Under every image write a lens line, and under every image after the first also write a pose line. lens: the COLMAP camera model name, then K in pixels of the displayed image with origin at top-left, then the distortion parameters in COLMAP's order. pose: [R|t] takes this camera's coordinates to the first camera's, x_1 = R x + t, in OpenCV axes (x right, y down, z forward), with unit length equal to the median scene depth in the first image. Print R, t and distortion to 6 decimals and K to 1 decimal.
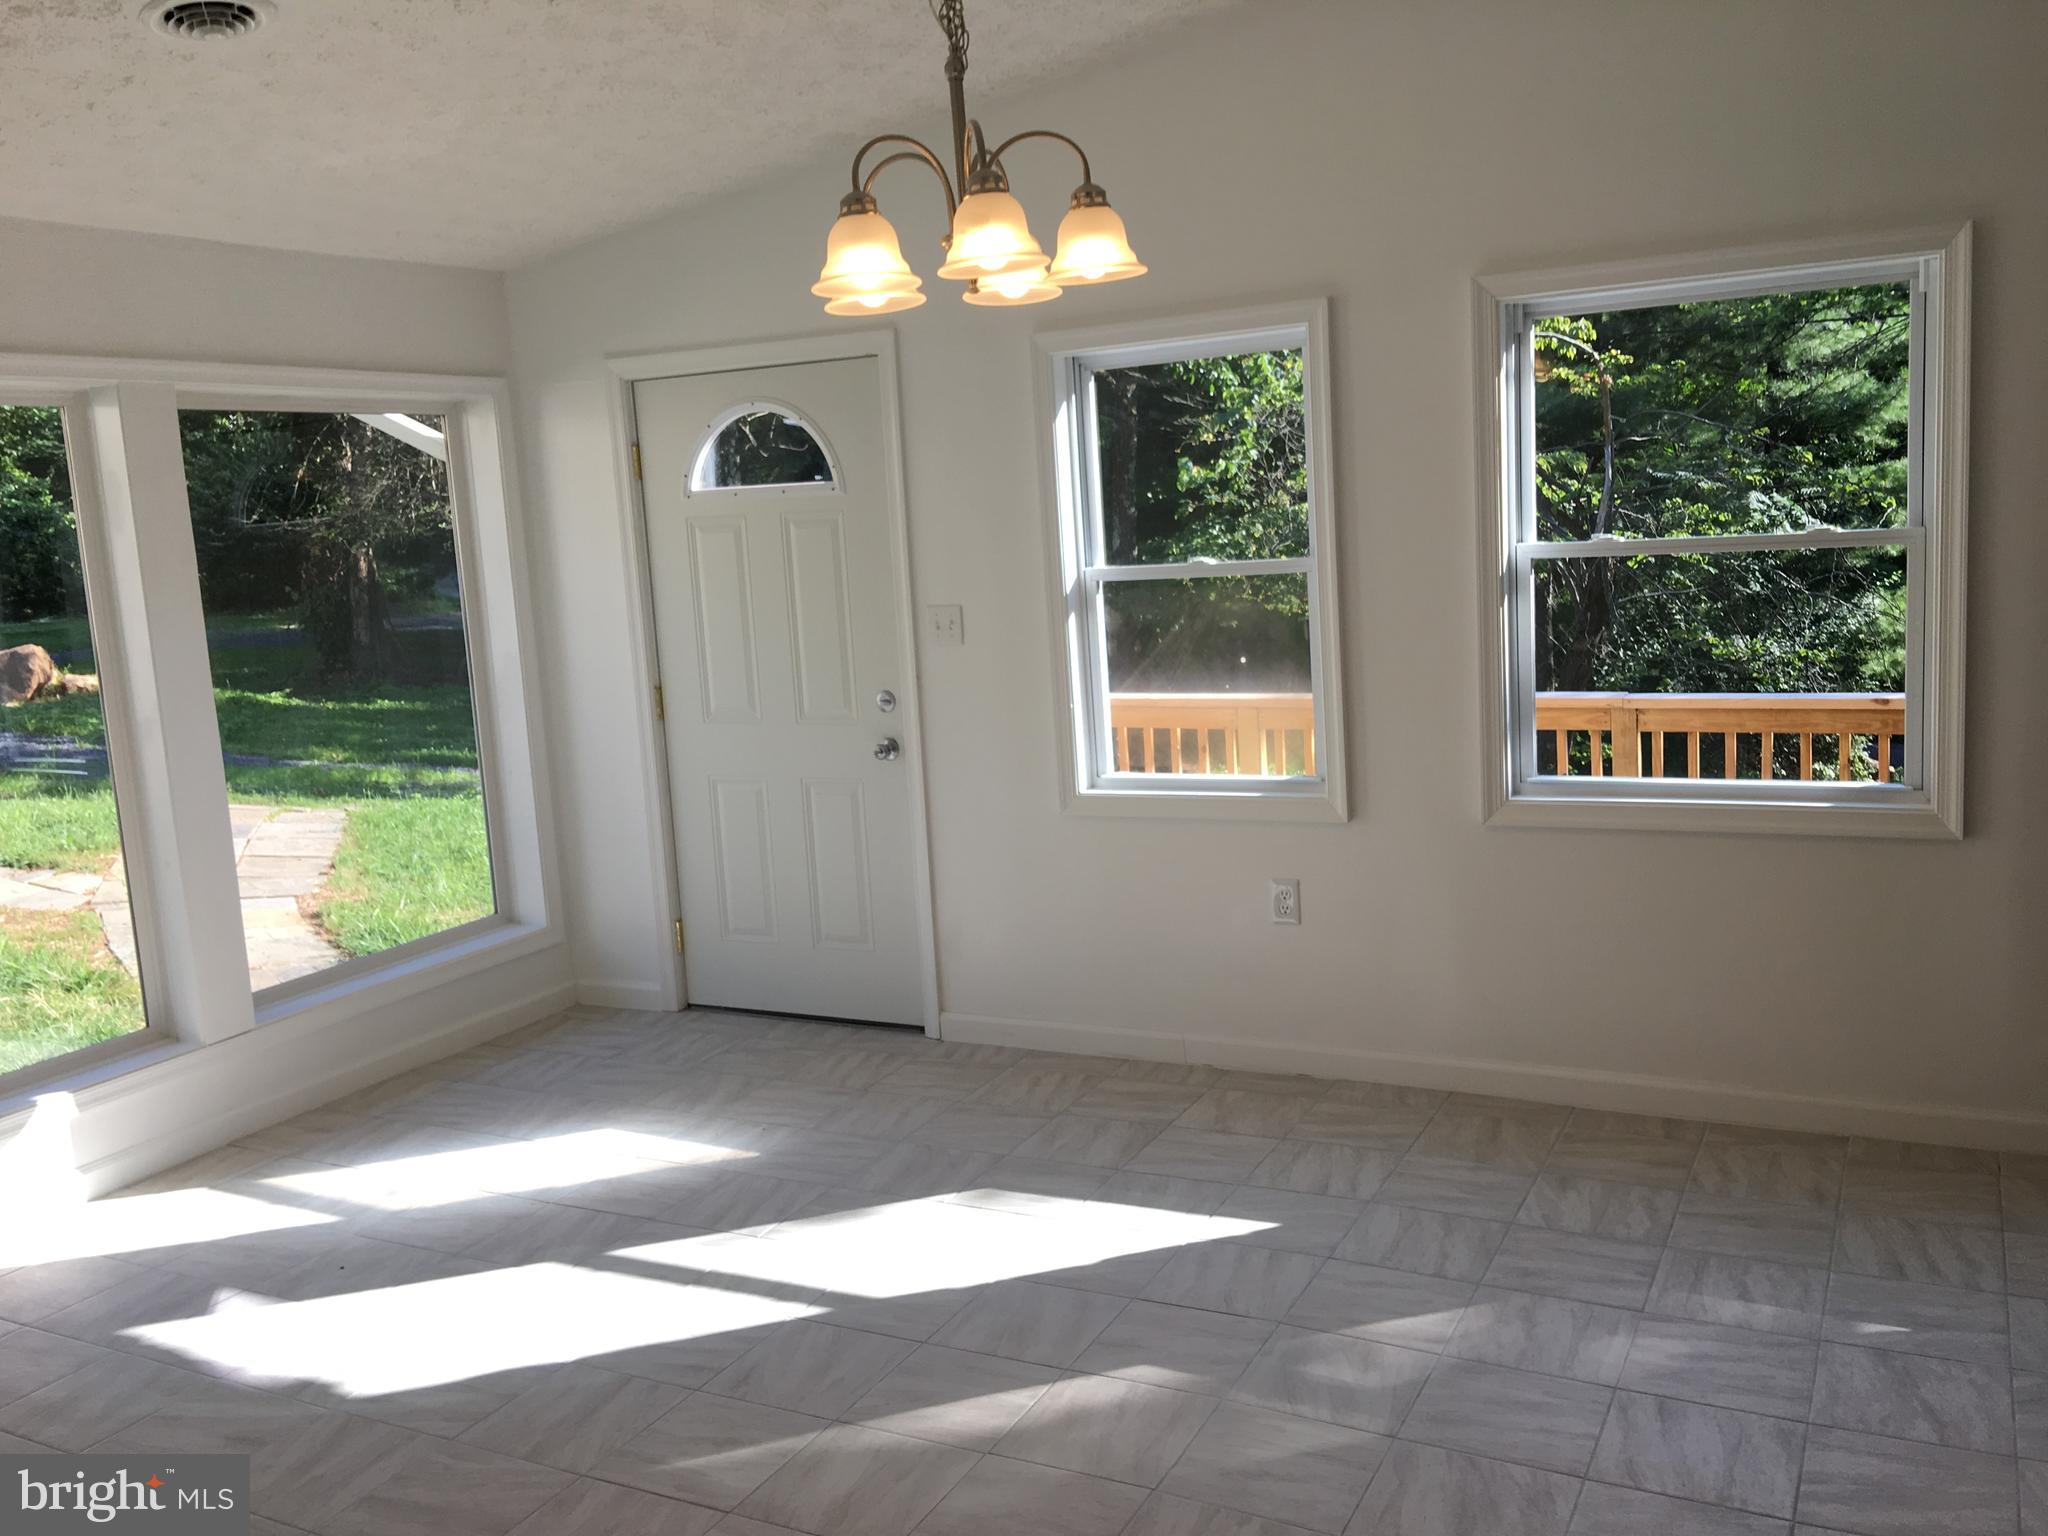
lens RADIAL K [[1773.4, 0, 968.7], [0, 1773.4, 758.2], [0, 0, 1]] dist [0.078009, -0.164796]
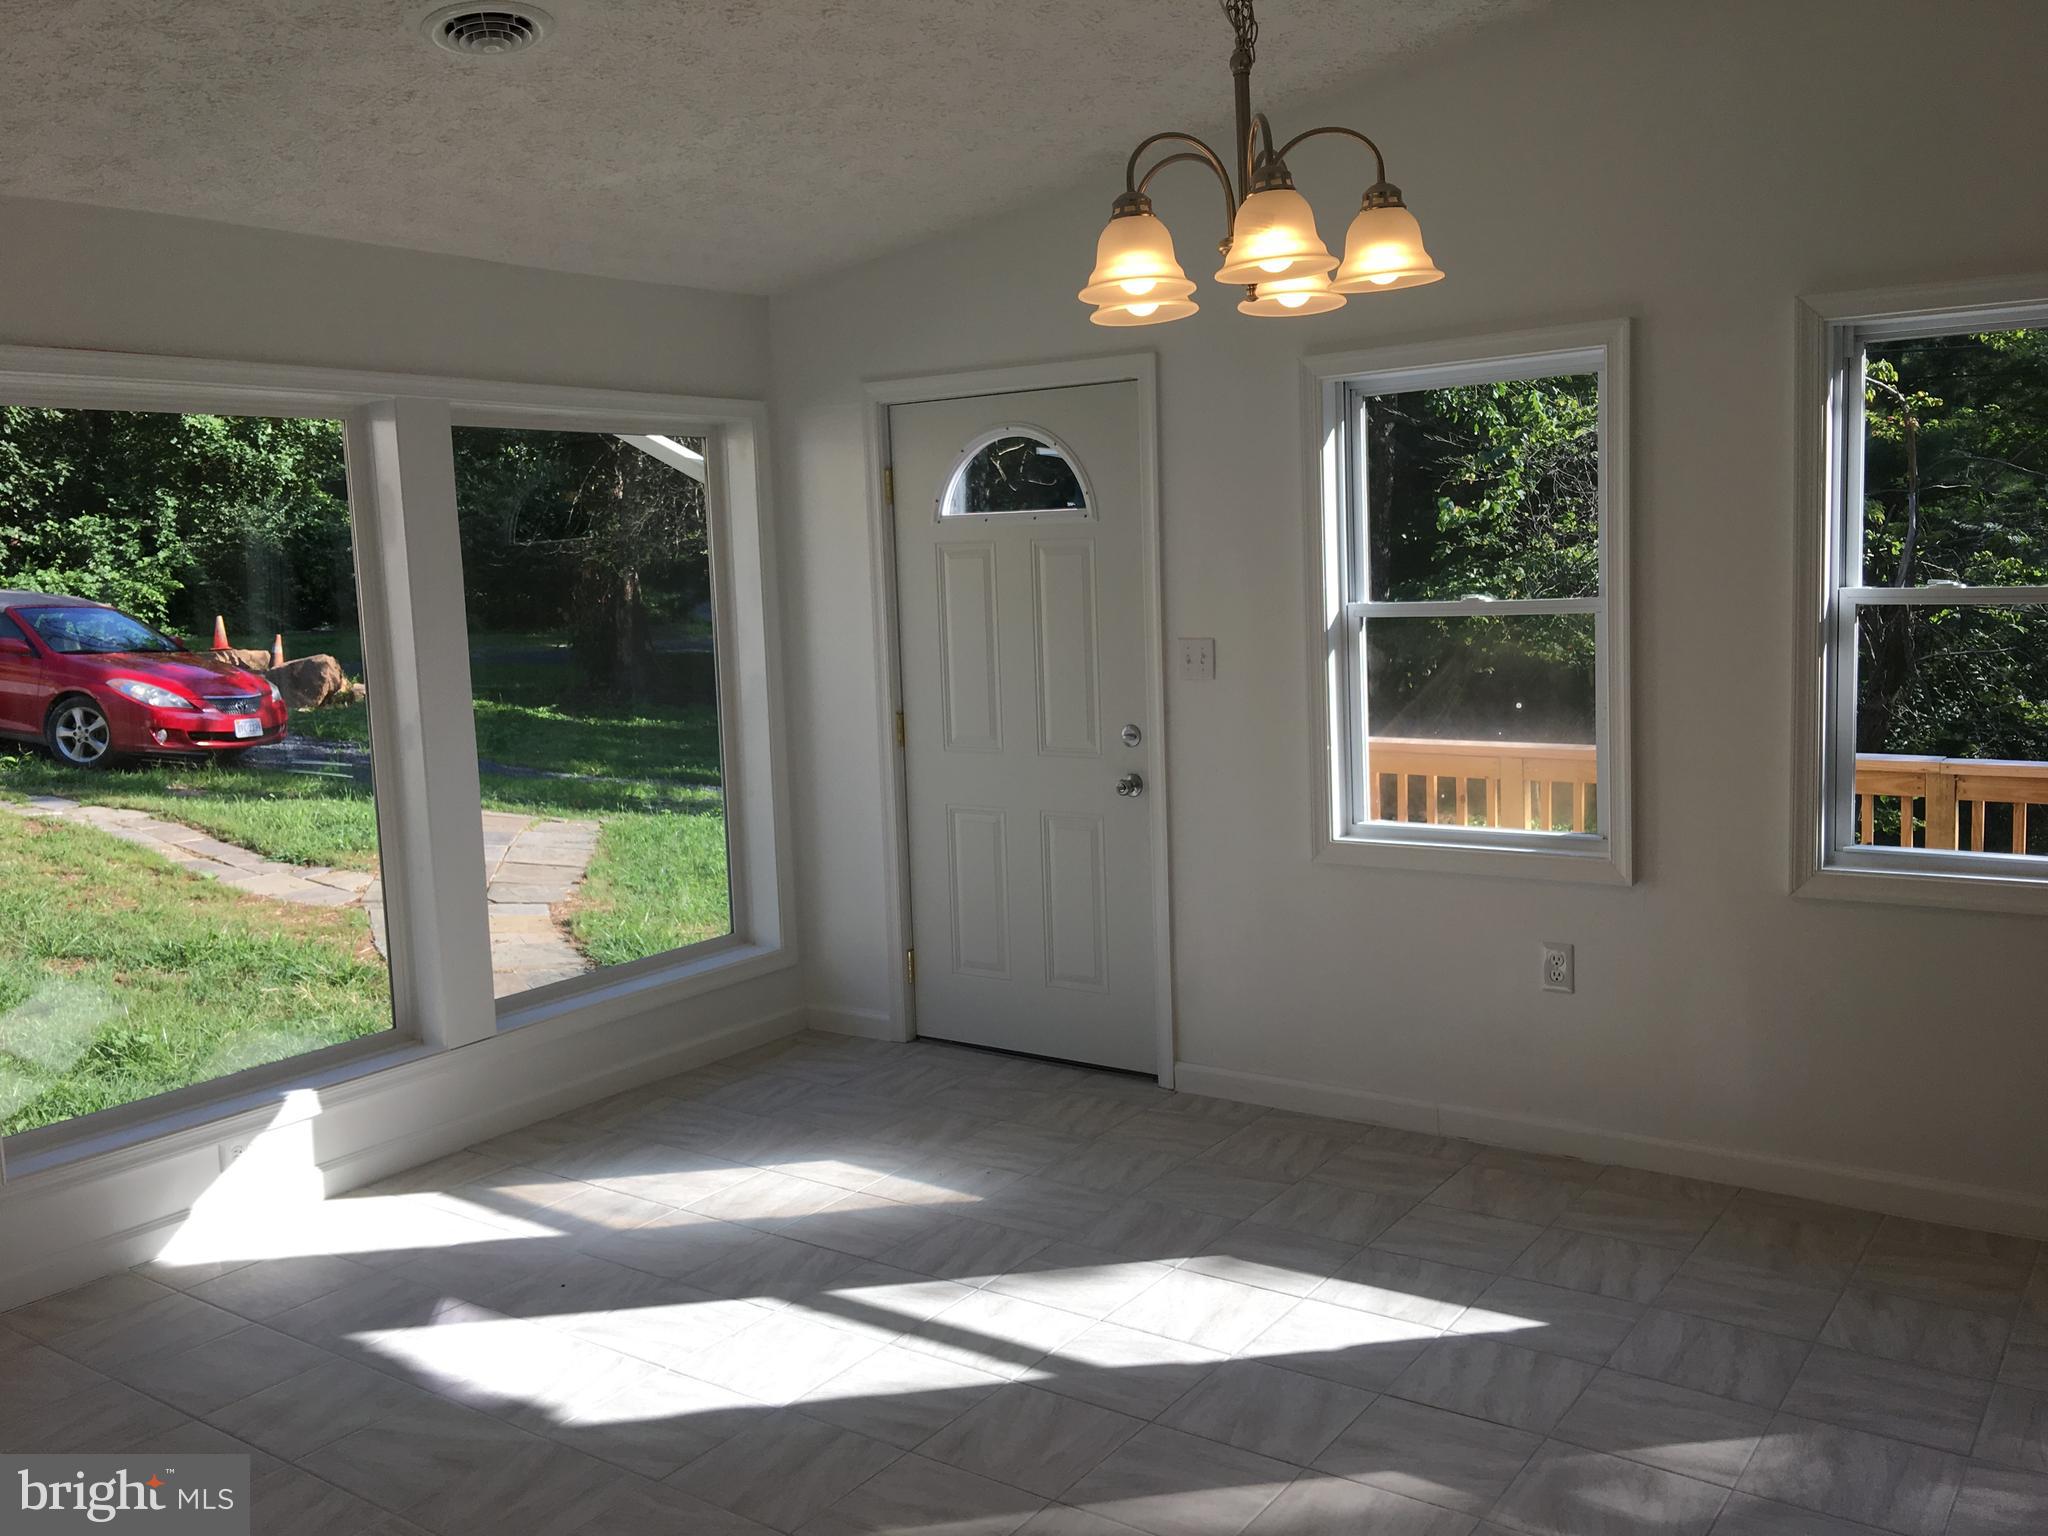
lens RADIAL K [[1747.5, 0, 961.6], [0, 1747.5, 734.8], [0, 0, 1]] dist [0.072617, -0.147677]
pose [[0.989843, 0.037018, -0.137258, -0.007432], [-0.041490, 0.998692, -0.029866, -0.000222], [0.135973, 0.035258, 0.990085, 0.045149]]
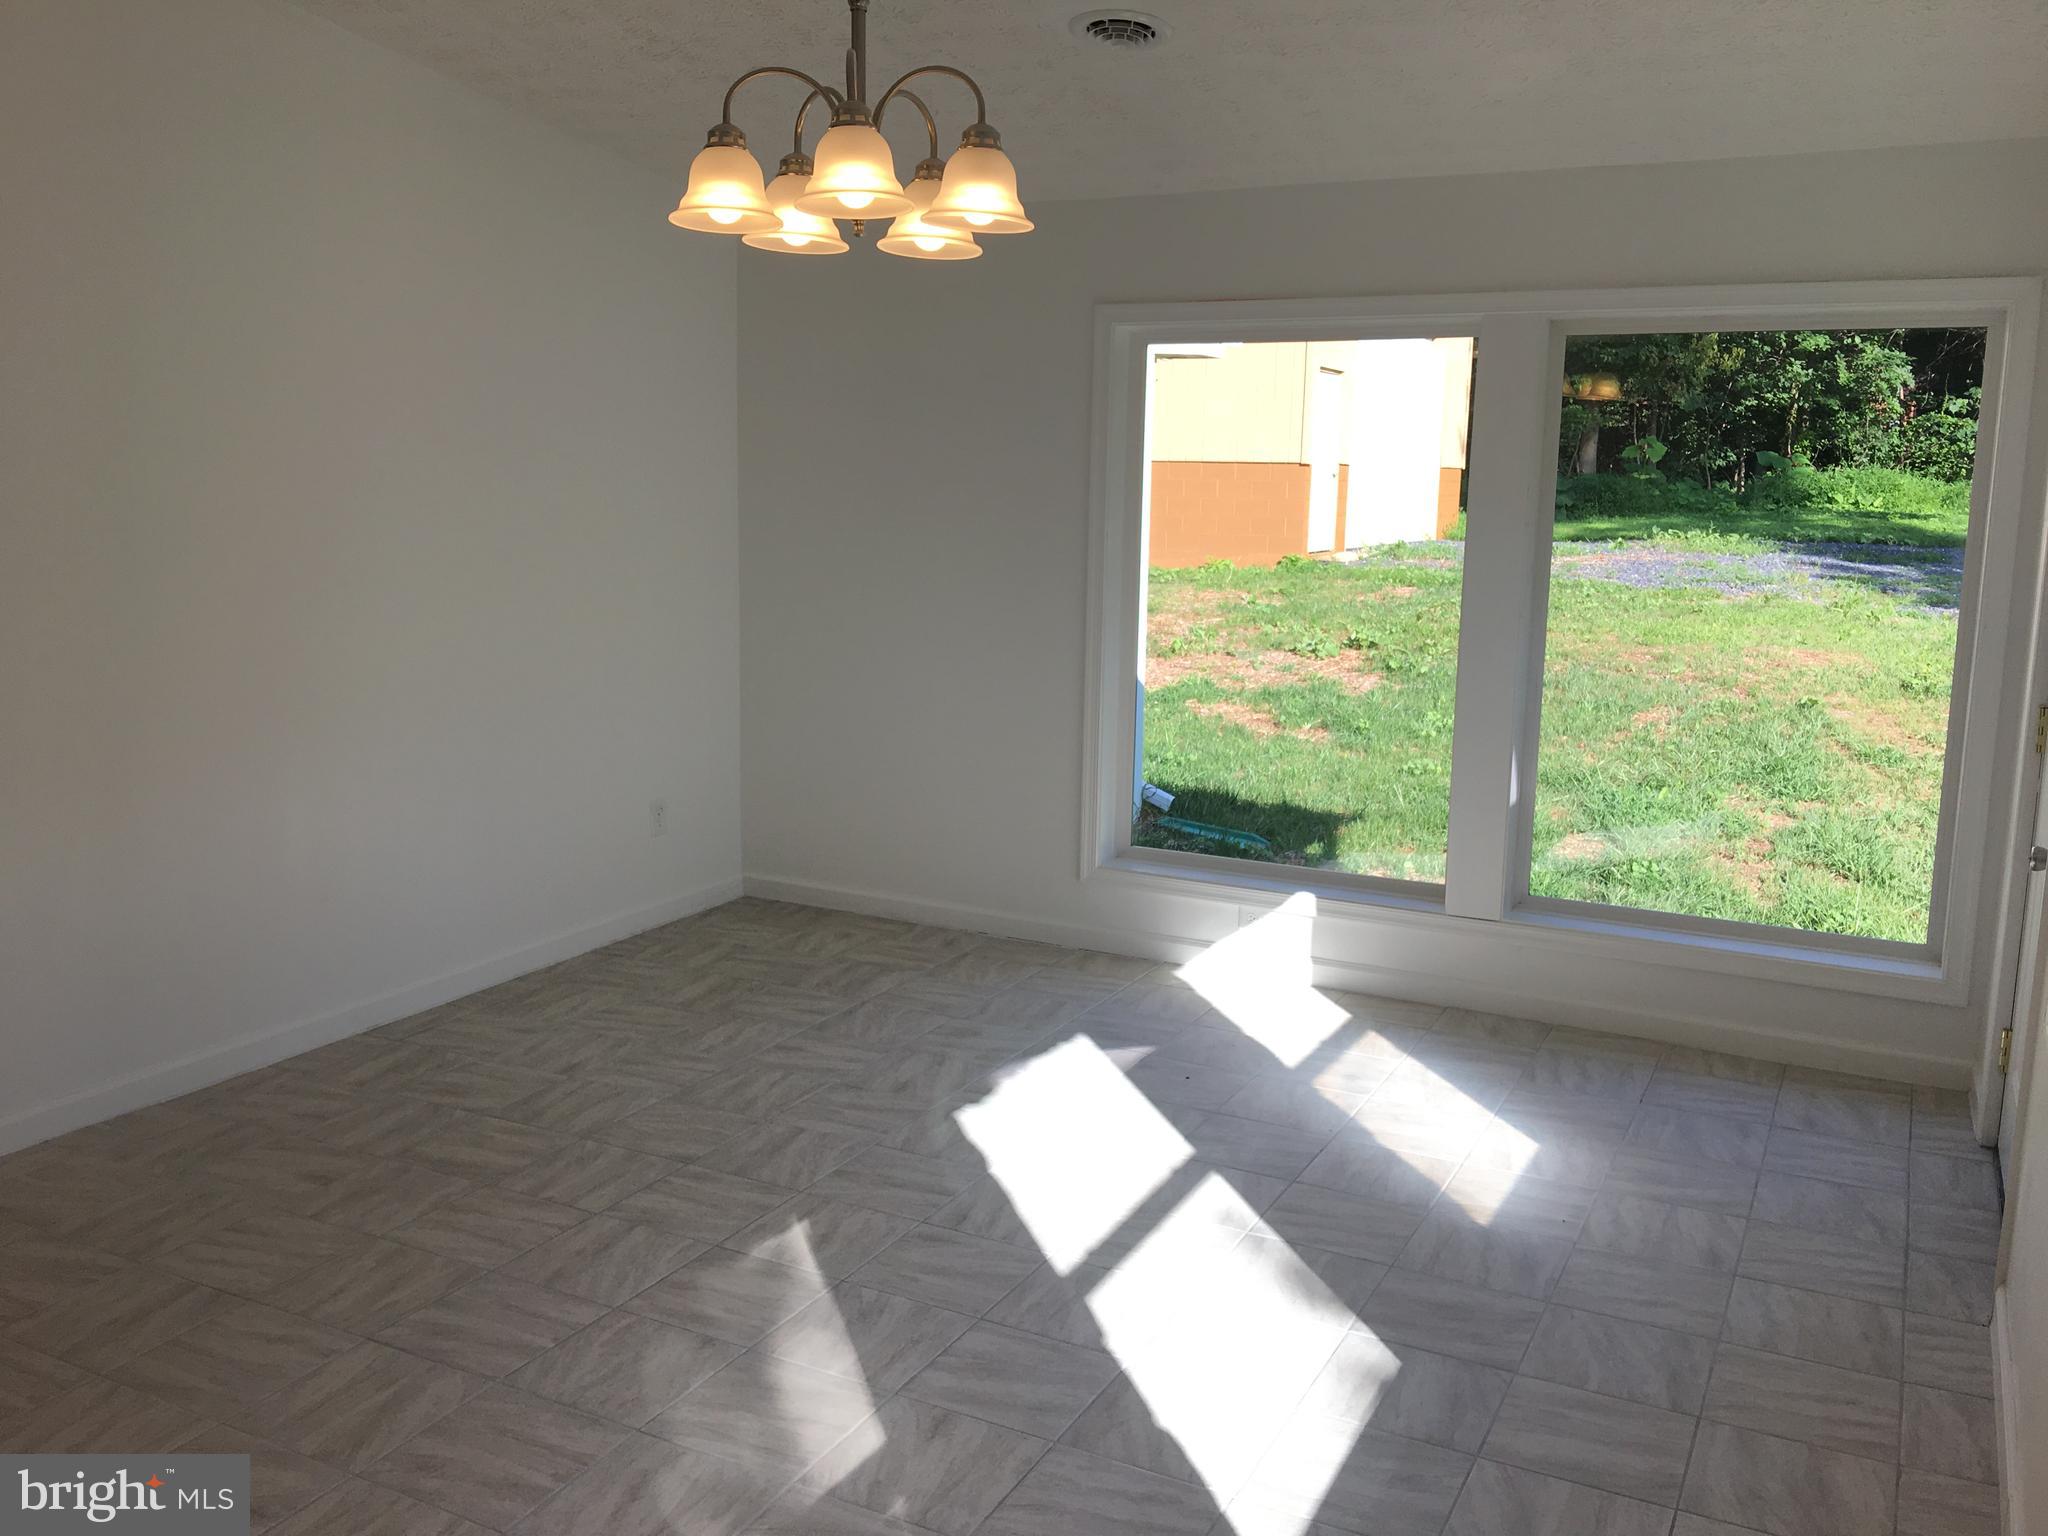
lens RADIAL K [[1727.6, 0, 1025.9], [0, 1727.6, 750.6], [0, 0, 1]] dist [0.073314, -0.118079]
pose [[0.014977, 0.223134, -0.974673, 0.605052], [-0.159449, 0.962841, 0.217975, -0.131973], [0.987093, 0.152145, 0.049999, 0.679899]]
